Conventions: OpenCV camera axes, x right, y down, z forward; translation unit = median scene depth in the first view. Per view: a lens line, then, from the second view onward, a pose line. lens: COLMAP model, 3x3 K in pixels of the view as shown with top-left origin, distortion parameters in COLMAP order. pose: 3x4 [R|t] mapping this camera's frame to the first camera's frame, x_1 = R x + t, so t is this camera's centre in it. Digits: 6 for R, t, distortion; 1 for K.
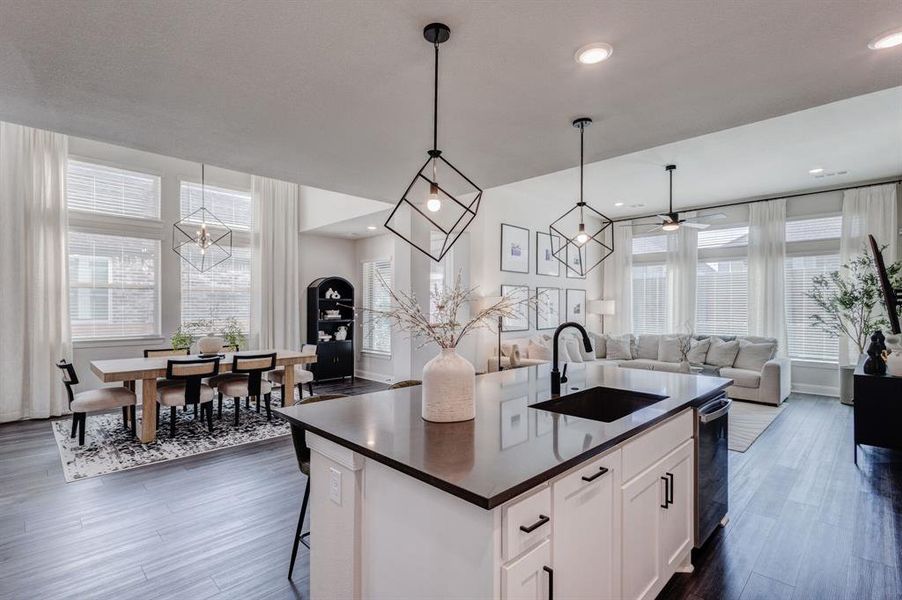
lens RADIAL K [[426.8, 0, 447.7], [0, 426.8, 302.0], [0, 0, 1]] dist [0.003689, -0.000743]
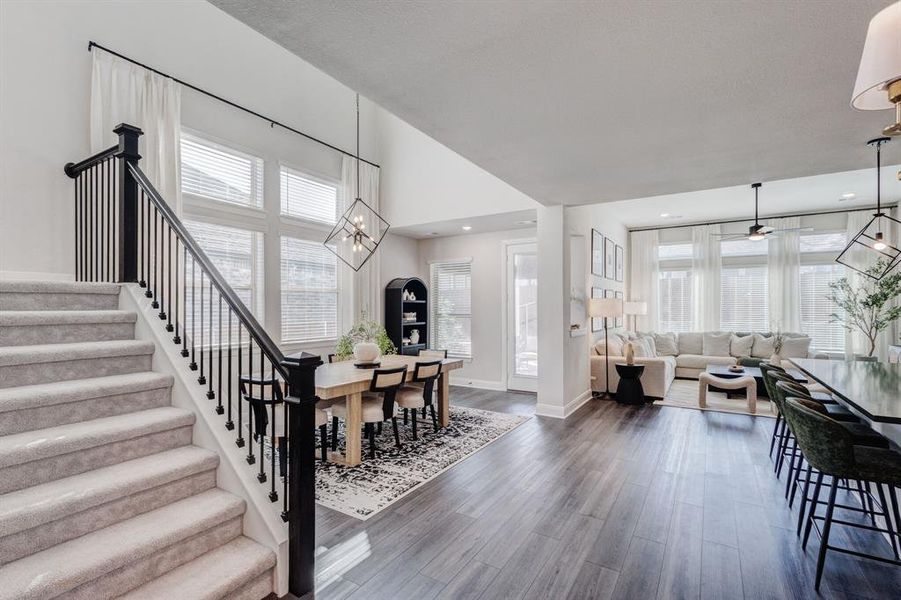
lens RADIAL K [[414.6, 0, 448.1], [0, 414.6, 308.3], [0, 0, 1]] dist [0.002243, -0.000739]
pose [[0.975773, -0.004705, 0.218733, -0.476442], [0.002220, 0.999930, 0.011609, -0.001552], [-0.218773, -0.010843, 0.975716, 0.093222]]
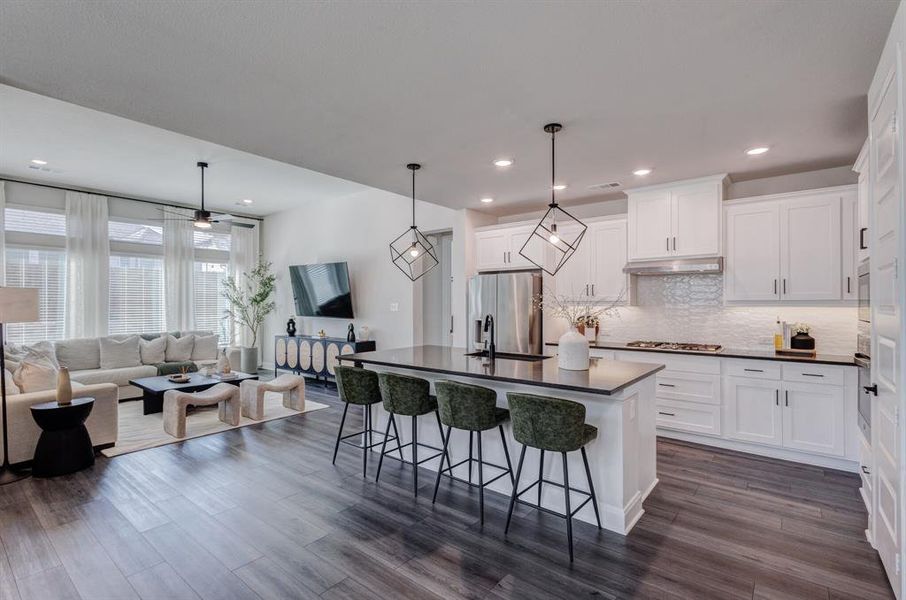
lens RADIAL K [[422.3, 0, 450.8], [0, 422.3, 304.1], [0, 0, 1]] dist [0.004325, 0.000055]
pose [[-0.109009, -0.005958, 0.994023, -0.477992], [-0.007921, 0.999955, 0.005125, 0.000311], [-0.994009, -0.007315, -0.109051, 0.488504]]
